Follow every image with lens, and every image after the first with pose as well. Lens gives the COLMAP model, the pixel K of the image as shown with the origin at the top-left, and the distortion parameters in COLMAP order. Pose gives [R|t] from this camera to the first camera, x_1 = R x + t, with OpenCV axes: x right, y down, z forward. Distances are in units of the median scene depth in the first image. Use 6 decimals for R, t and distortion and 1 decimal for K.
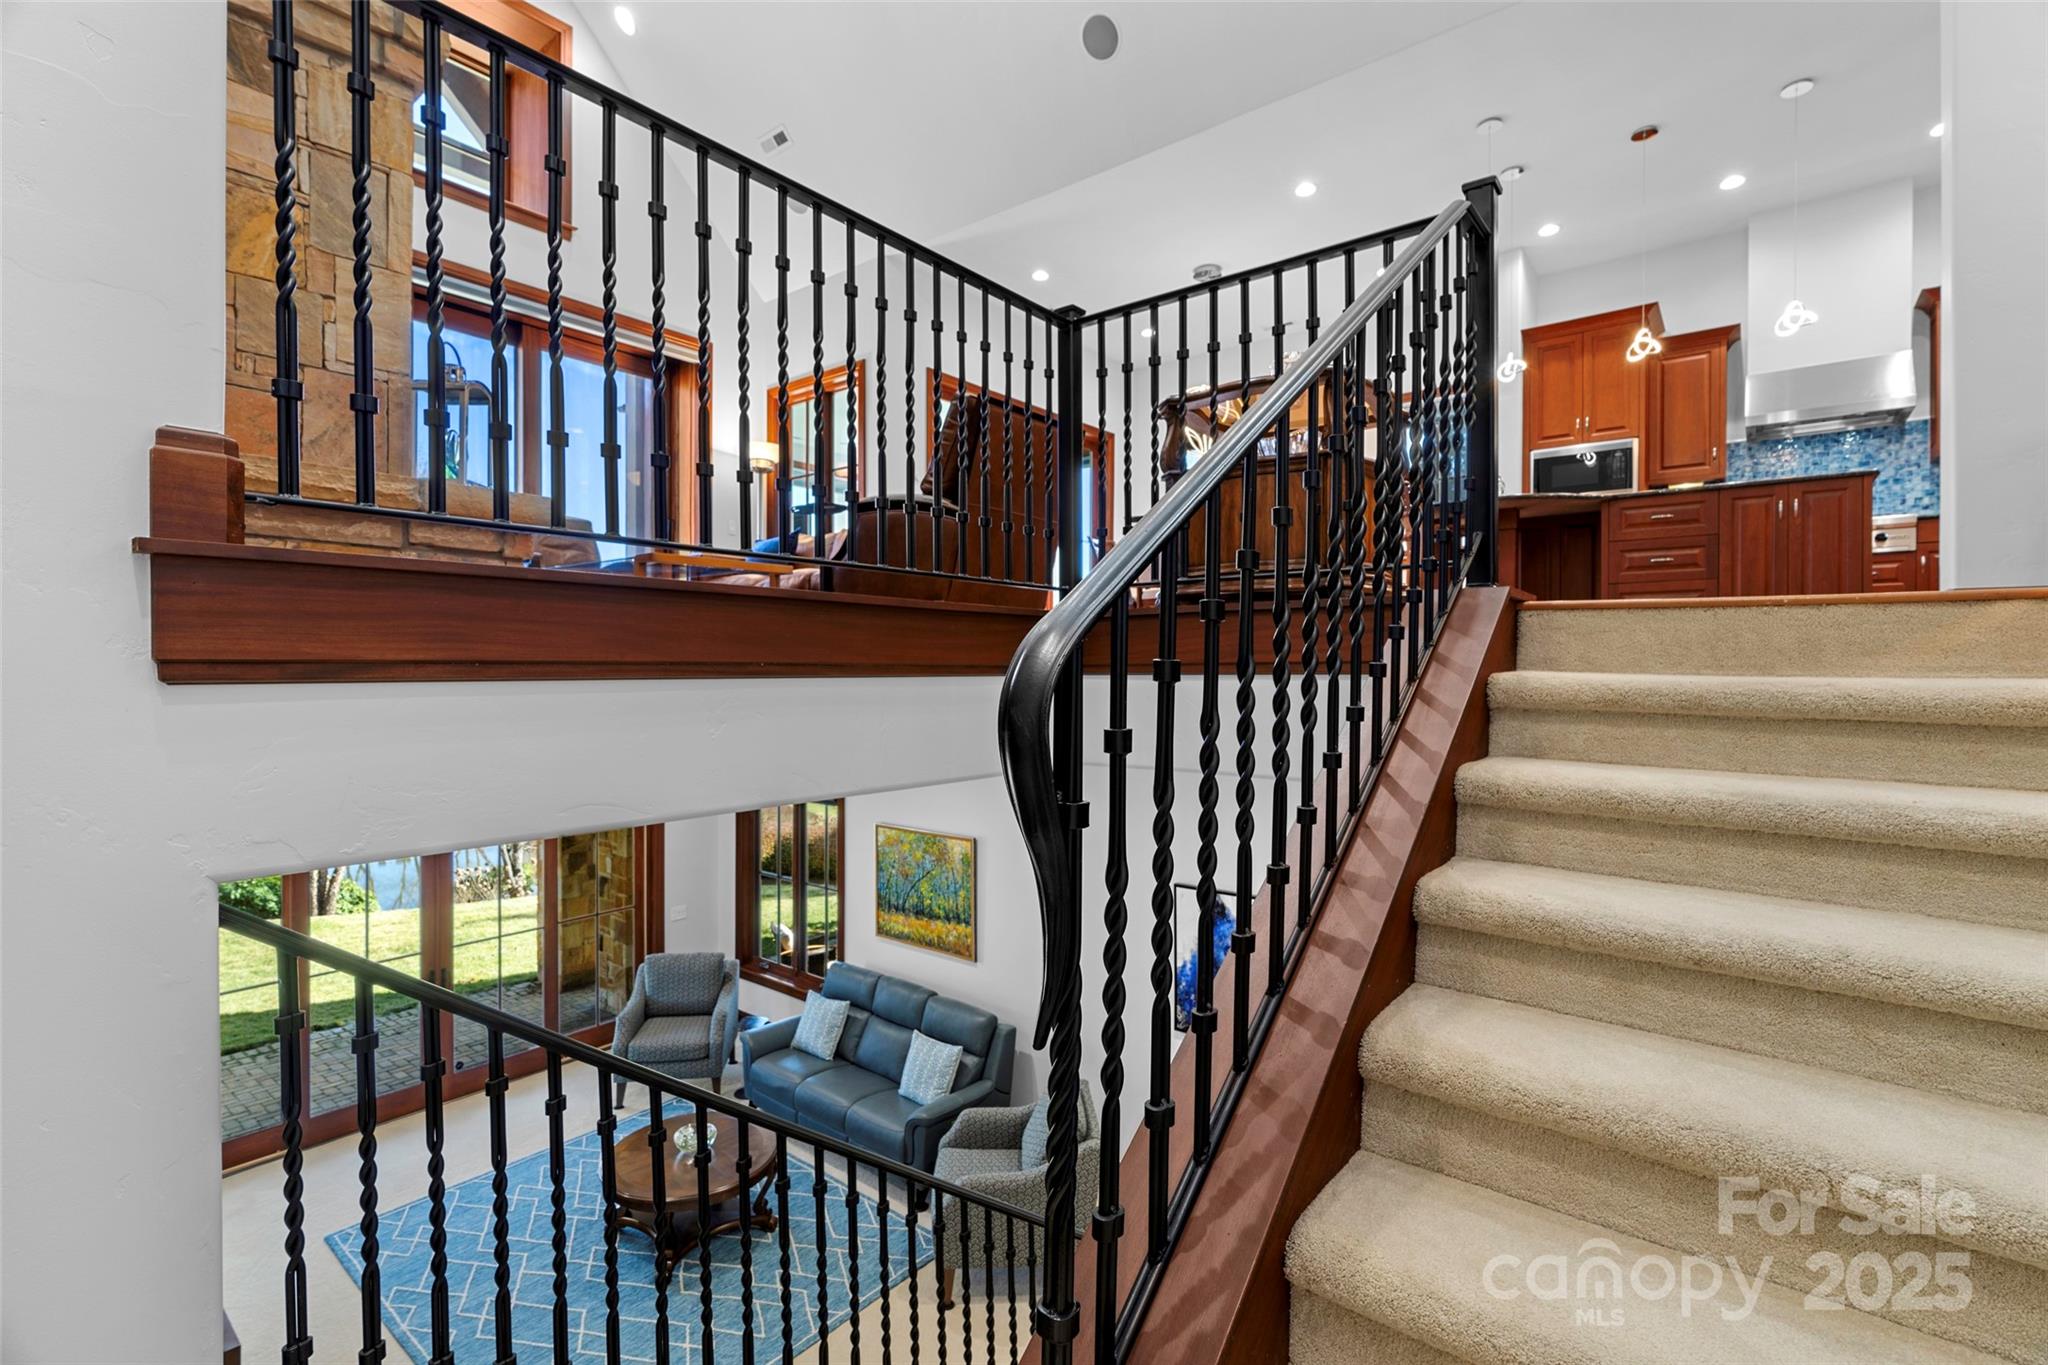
lens RADIAL K [[919.8, 0, 1026.4], [0, 919.8, 665.4], [0, 0, 1]] dist [-0.001153, -0.000054]
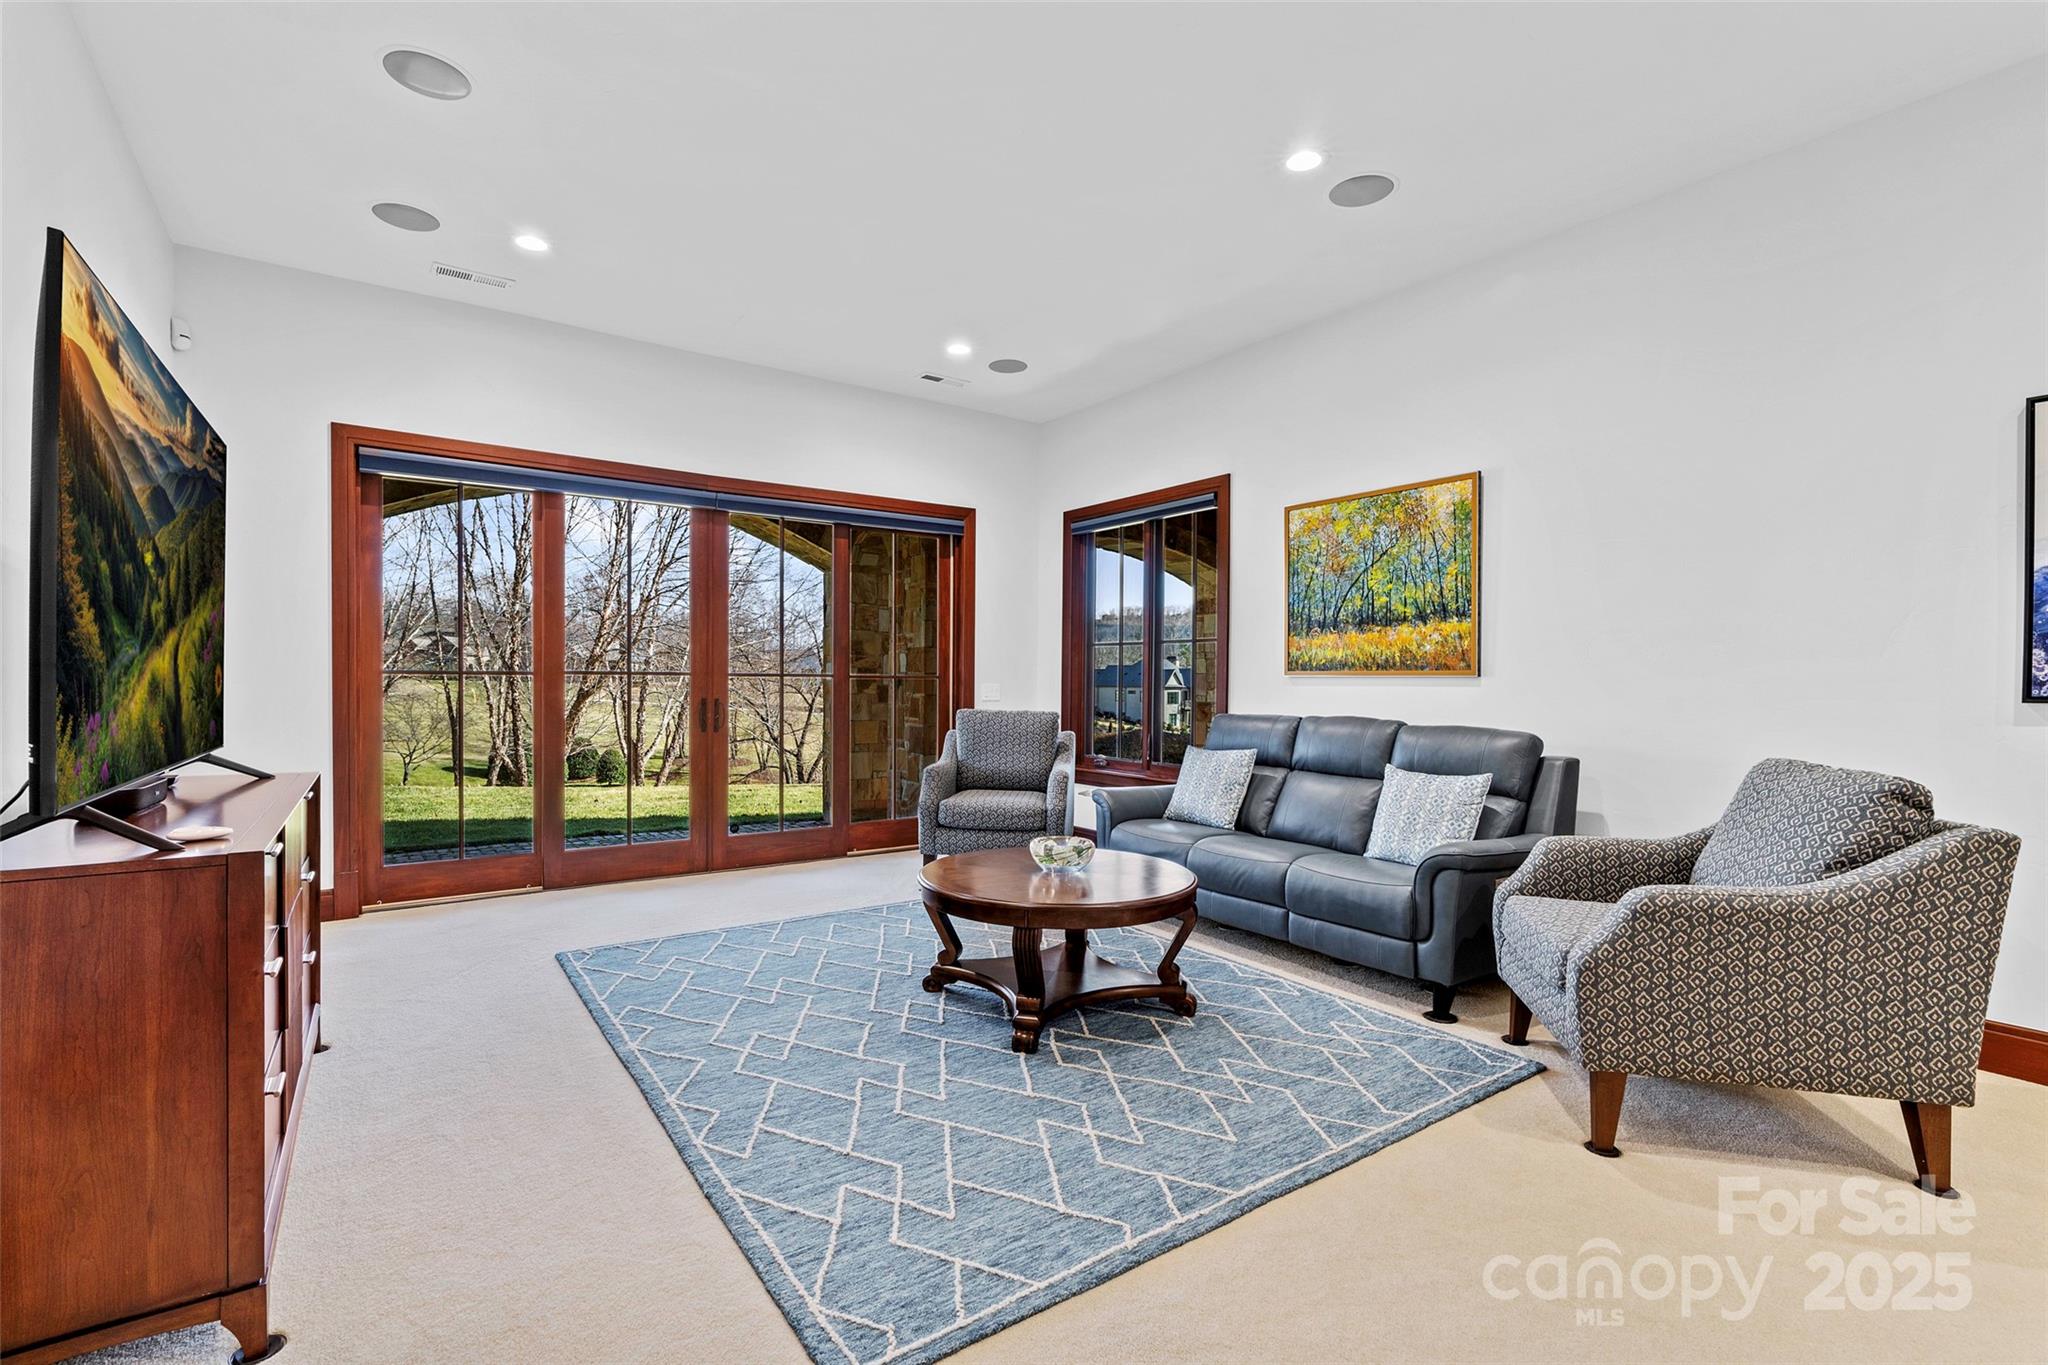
lens RADIAL K [[936.0, 0, 1024.9], [0, 936.0, 689.3], [0, 0, 1]] dist [-0.000848, 0.000055]
pose [[0.962748, 0.008262, -0.270273, -0.171344], [-0.005849, 0.999936, 0.009731, 0.316779], [0.270335, -0.007788, 0.962735, 0.313260]]
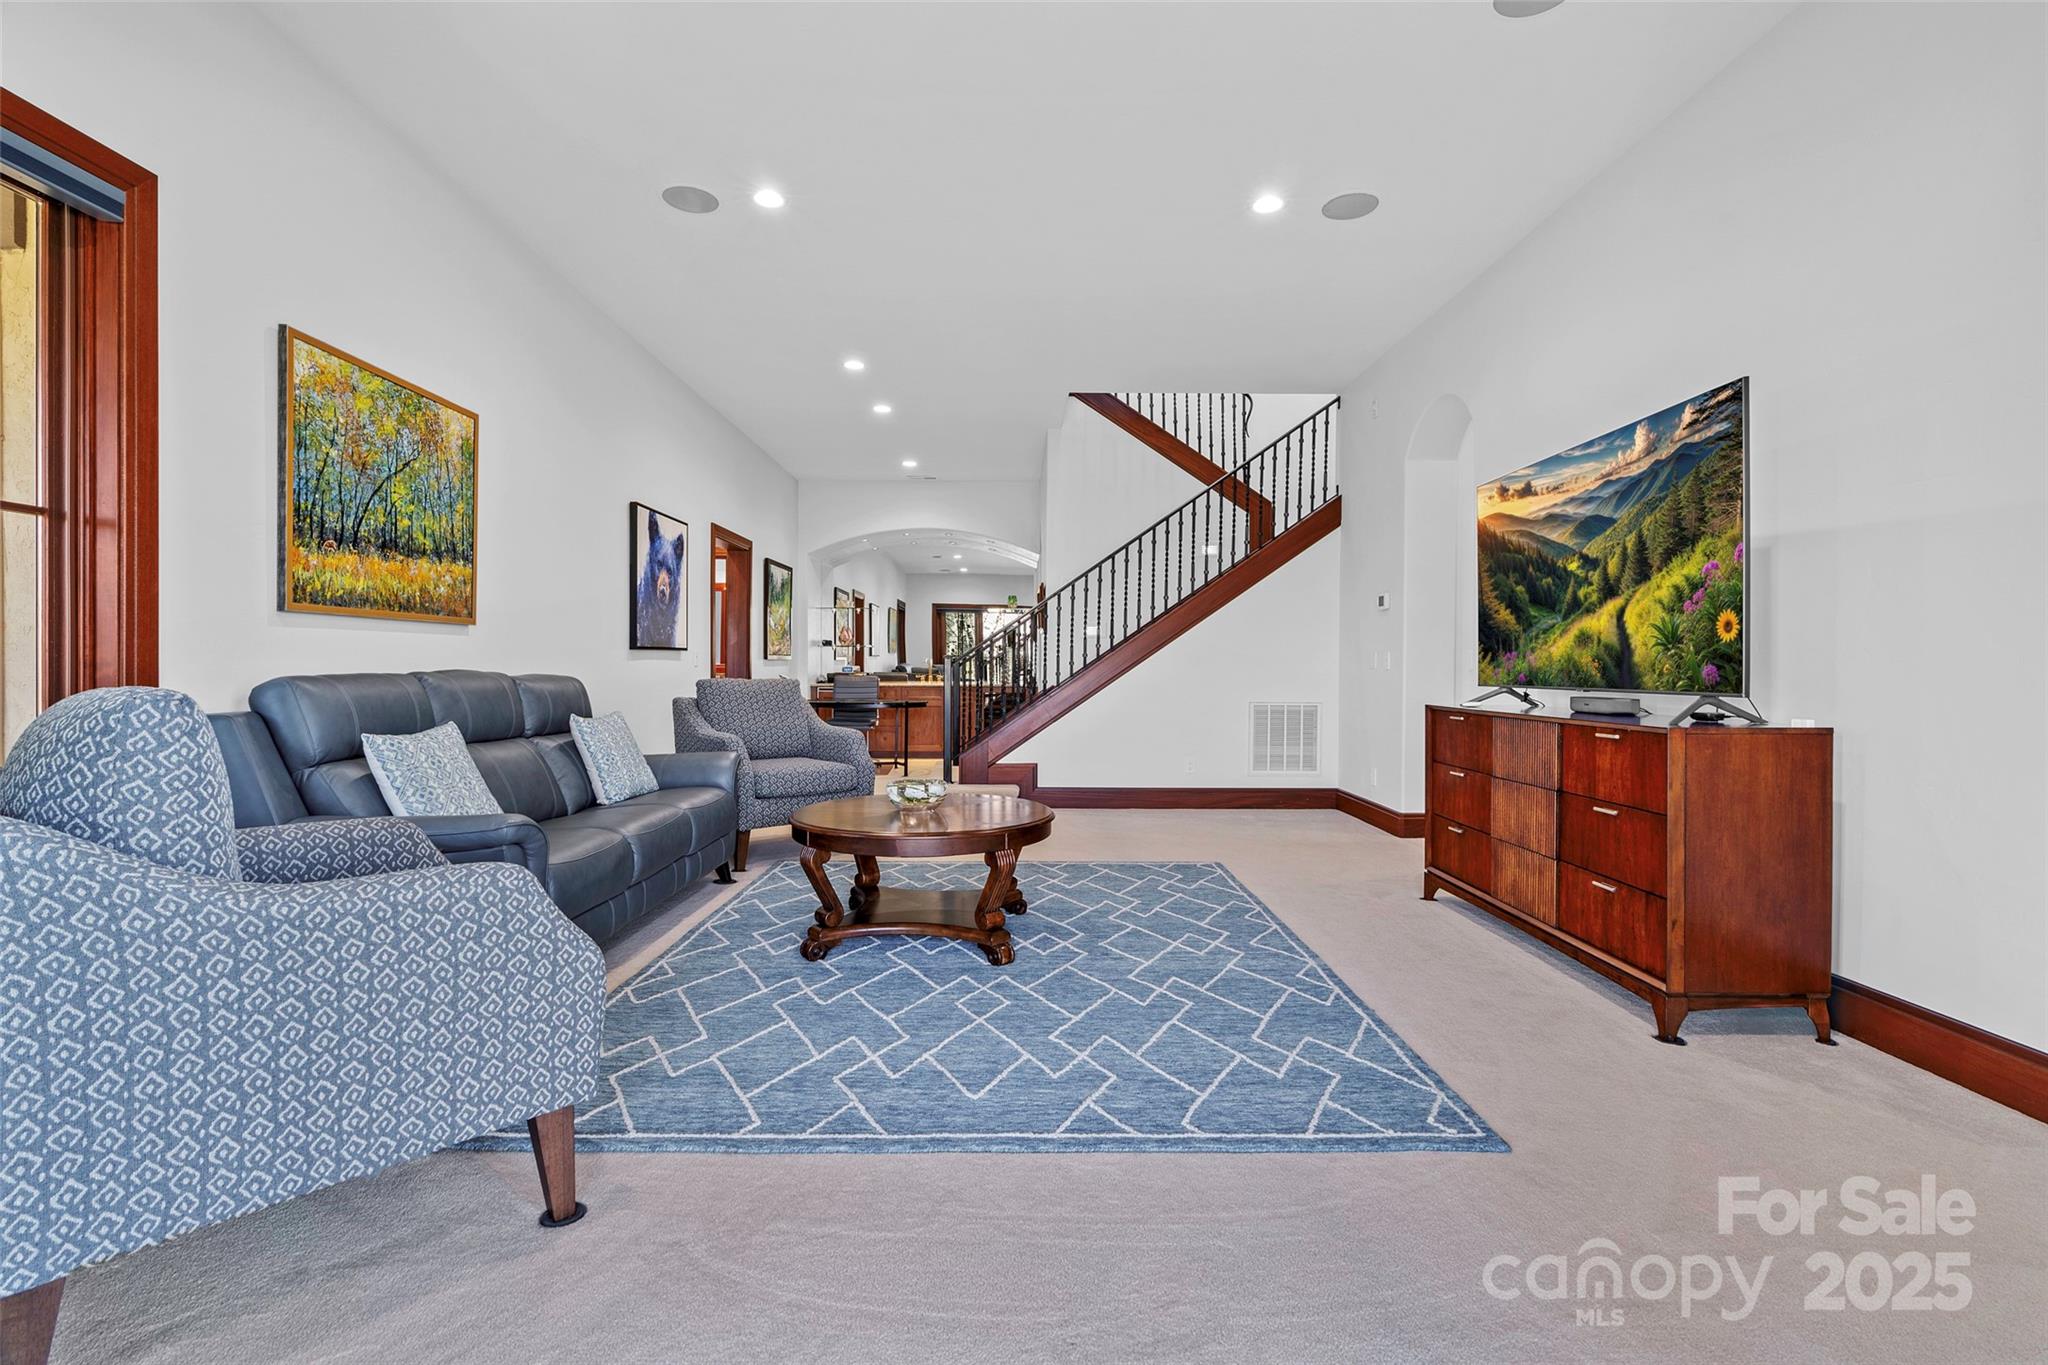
lens RADIAL K [[919.8, 0, 1026.4], [0, 919.8, 665.4], [0, 0, 1]] dist [-0.001153, -0.000054]
pose [[-0.639053, -0.004575, 0.769149, -0.714498], [-0.005368, 0.999984, 0.001489, 0.335236], [-0.769144, -0.003177, -0.639067, 1.069412]]
